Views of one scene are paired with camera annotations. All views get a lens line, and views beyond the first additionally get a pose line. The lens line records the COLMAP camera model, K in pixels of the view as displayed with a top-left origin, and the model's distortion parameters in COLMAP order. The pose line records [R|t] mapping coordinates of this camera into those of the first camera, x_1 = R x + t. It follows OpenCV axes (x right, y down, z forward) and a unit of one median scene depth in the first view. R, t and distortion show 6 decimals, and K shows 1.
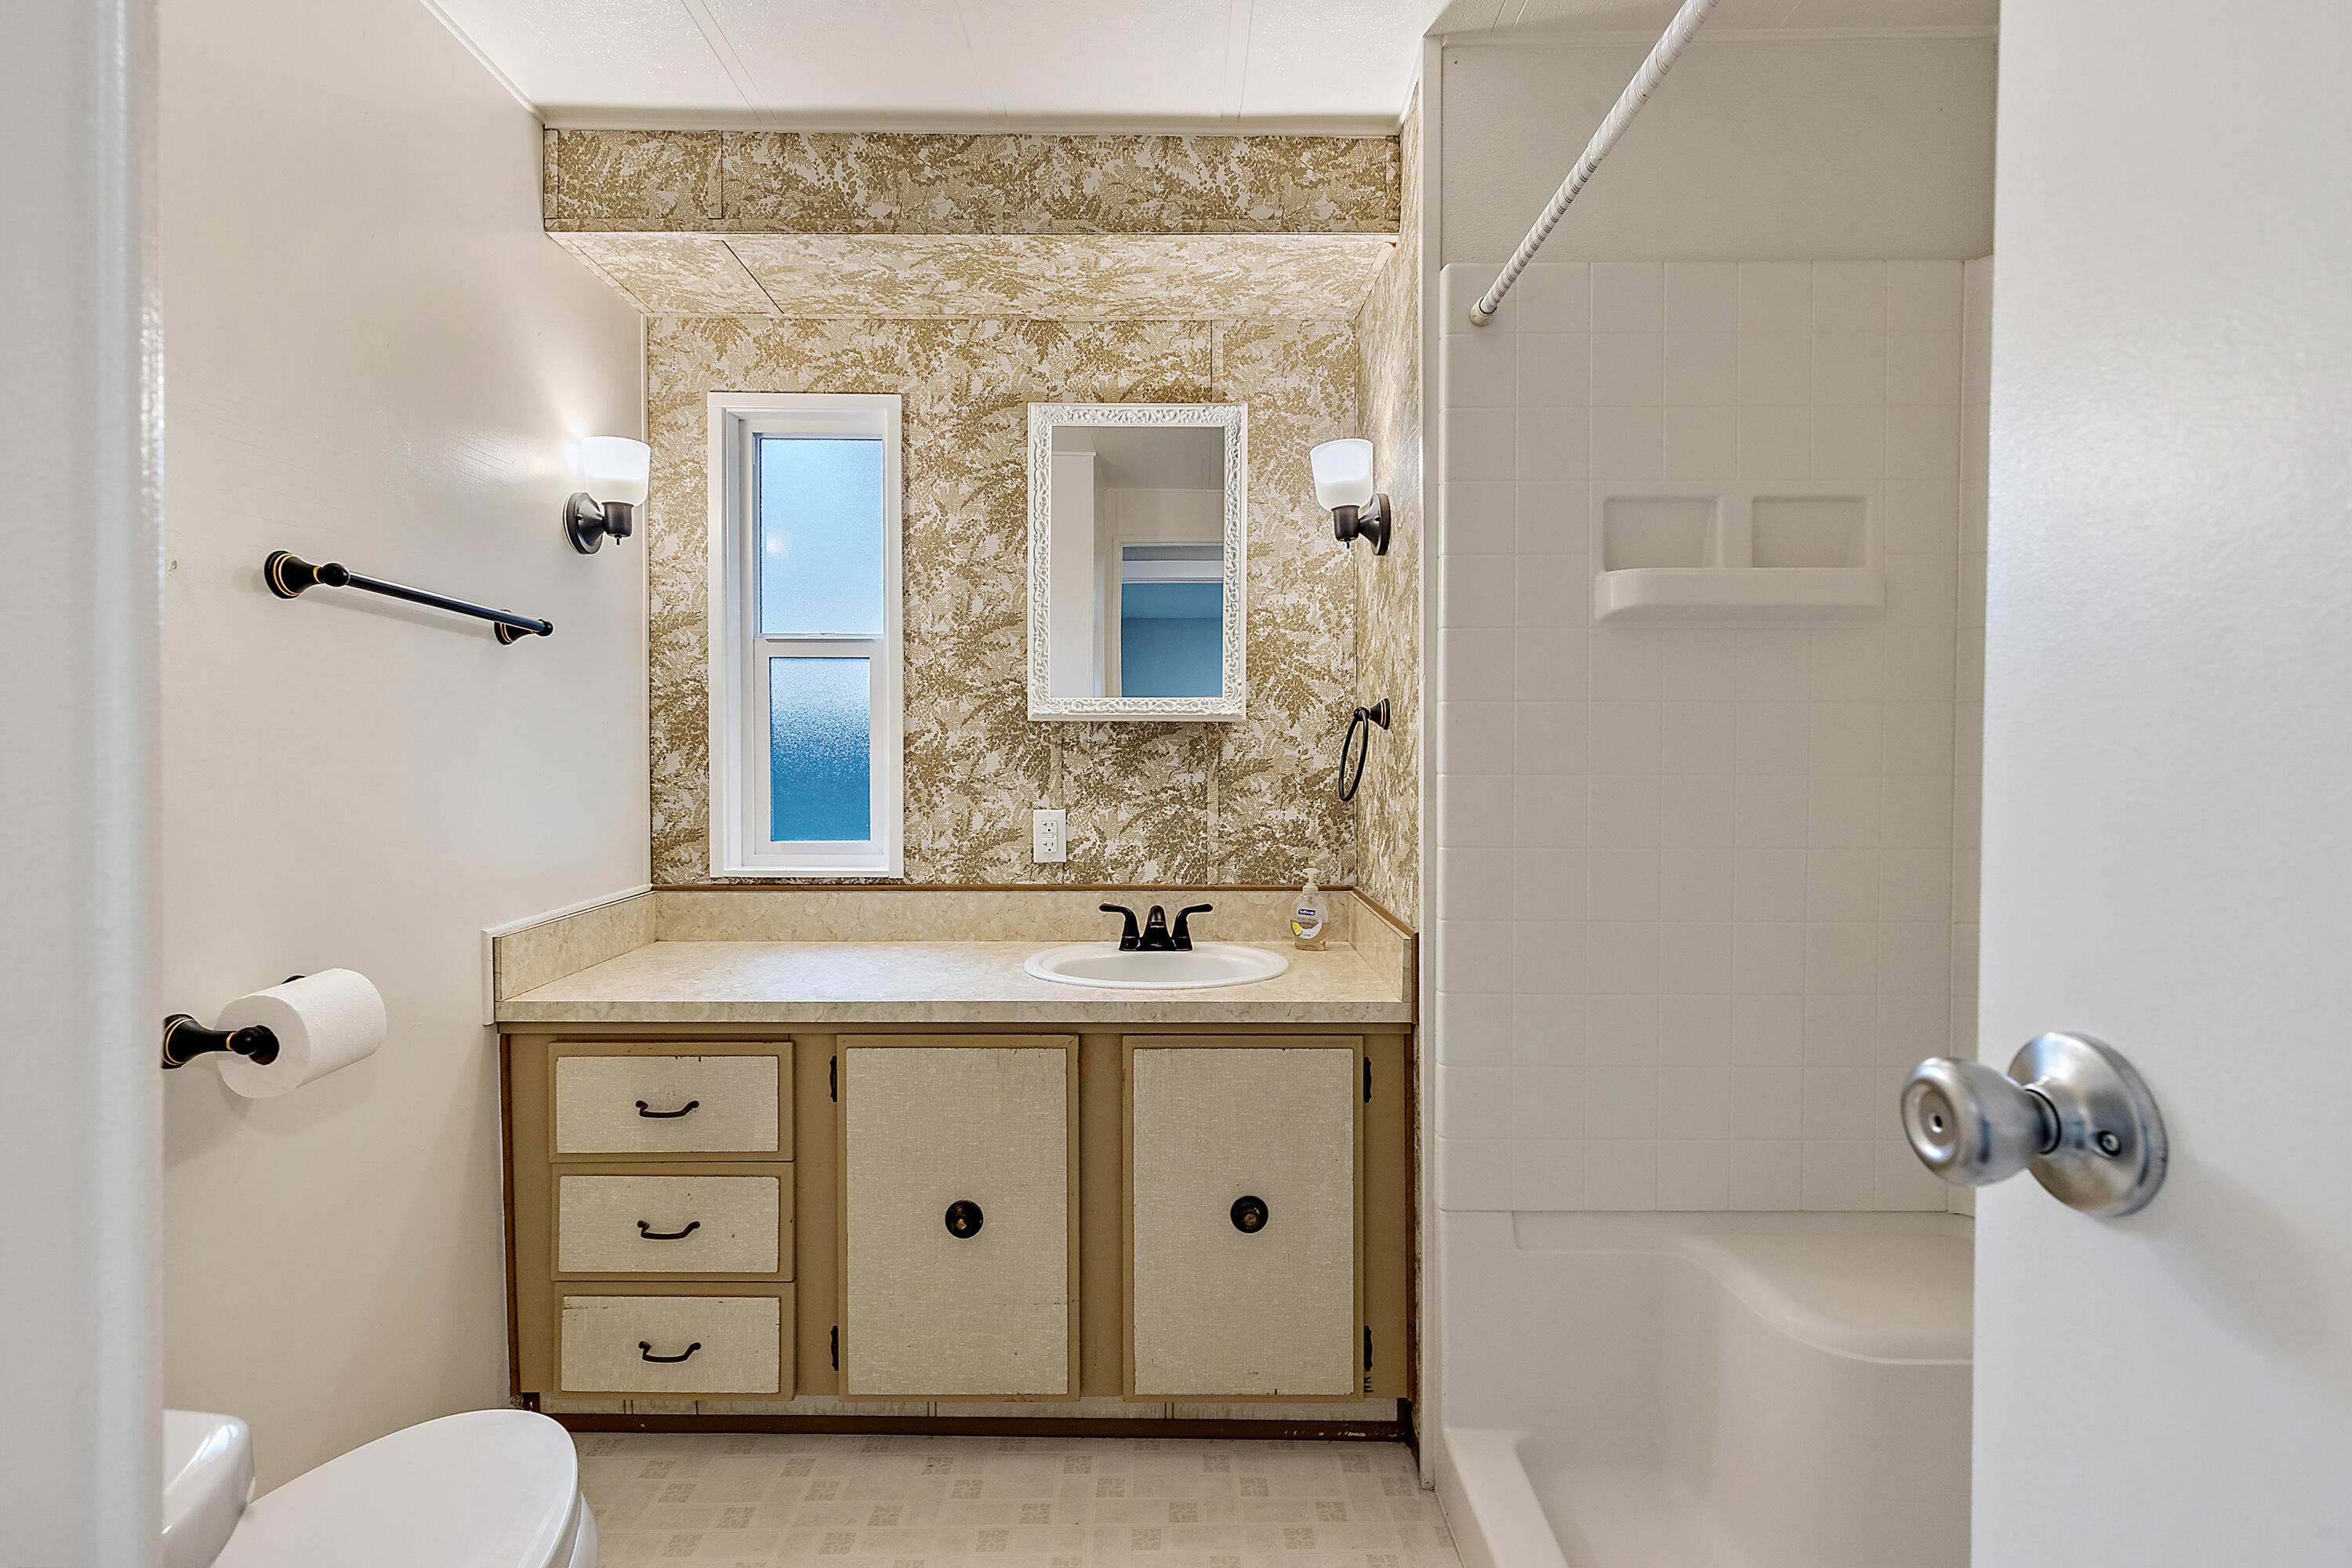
lens RADIAL K [[1071.5, 0, 1144.6], [0, 1071.5, 744.6], [0, 0, 1]] dist [0.008495, -0.001493]
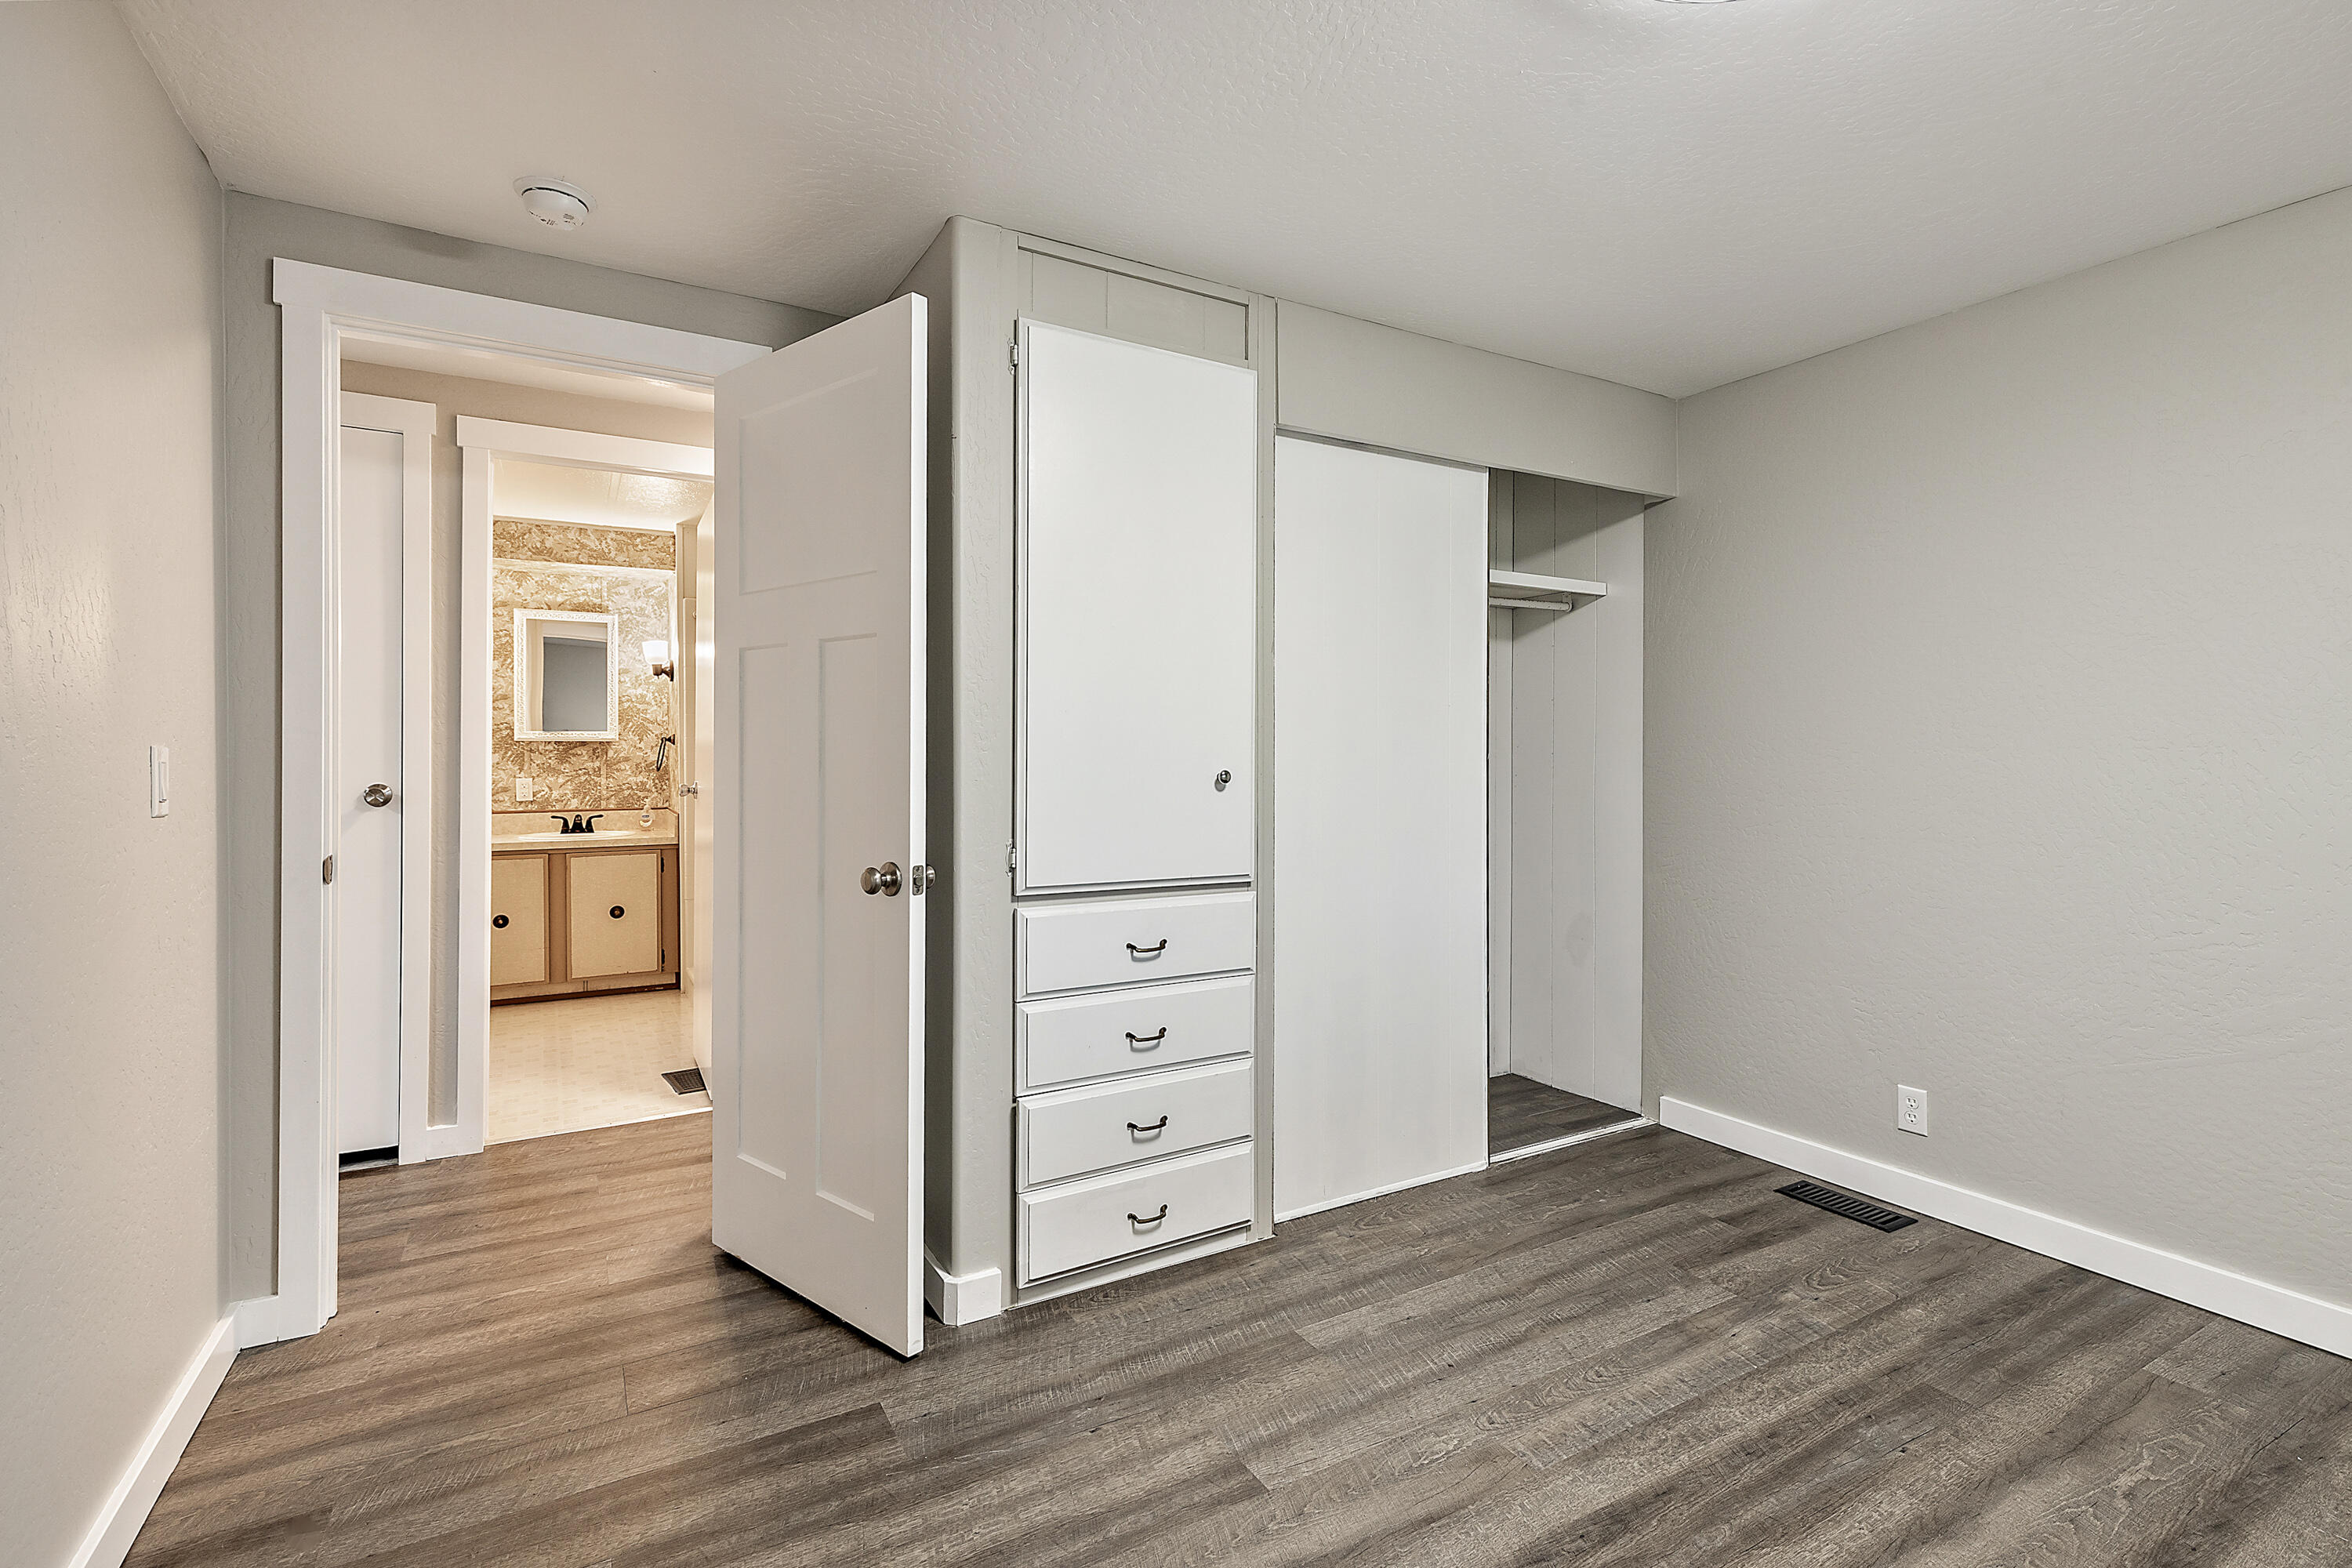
lens RADIAL K [[1071.5, 0, 1181.2], [0, 1071.5, 761.0], [0, 0, 1]] dist [0.008495, -0.001493]
pose [[0.855041, -0.006797, 0.518516, -0.079383], [0.002685, 0.999959, 0.008679, 0.006065], [-0.518554, -0.006029, 0.855024, -1.778423]]
